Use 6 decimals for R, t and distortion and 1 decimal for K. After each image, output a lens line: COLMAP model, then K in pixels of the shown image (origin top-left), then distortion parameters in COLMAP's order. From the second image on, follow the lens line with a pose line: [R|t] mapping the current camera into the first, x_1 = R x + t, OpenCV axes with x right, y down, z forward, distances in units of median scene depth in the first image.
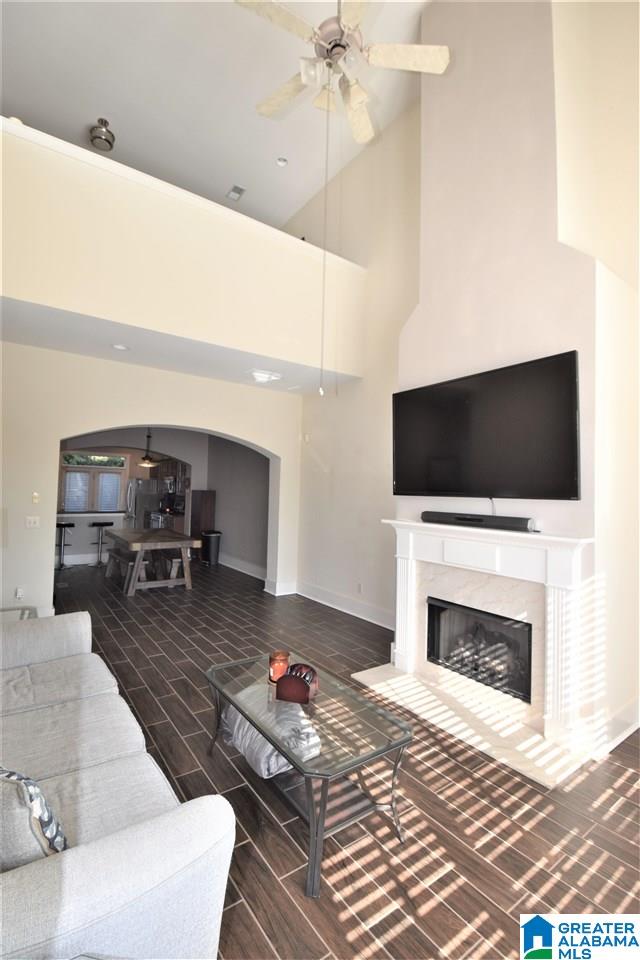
lens RADIAL K [[426.5, 0, 320.0], [0, 426.5, 480.0], [0, 0, 1]] dist [0.003492, -0.018030]
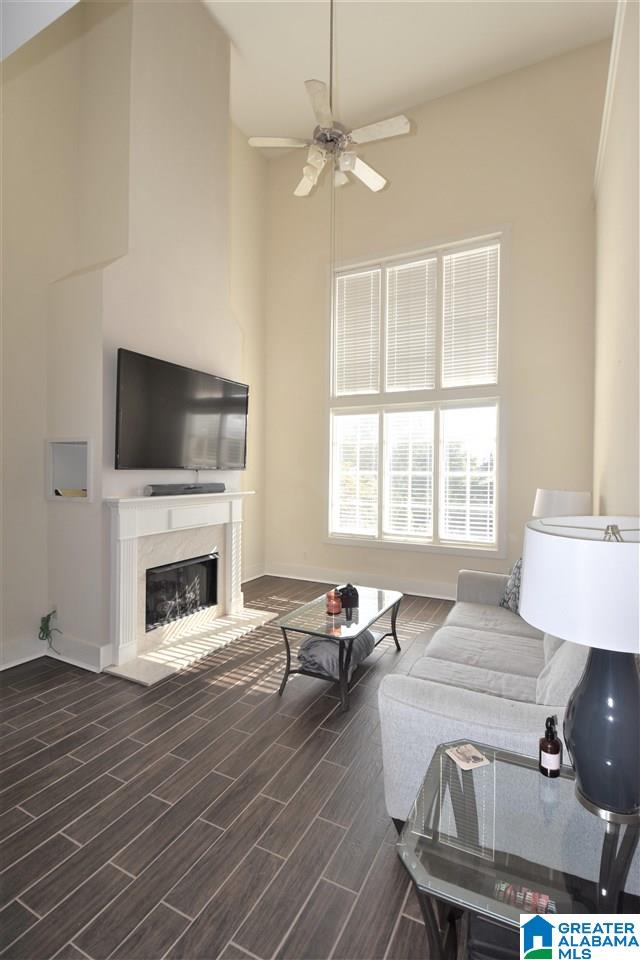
lens RADIAL K [[426.5, 0, 320.0], [0, 426.5, 480.0], [0, 0, 1]] dist [0.003492, -0.018030]
pose [[-0.457411, -0.047070, 0.888009, -0.995511], [-0.046729, 0.998491, 0.028856, 0.016085], [-0.888027, -0.028297, -0.458920, 1.342728]]
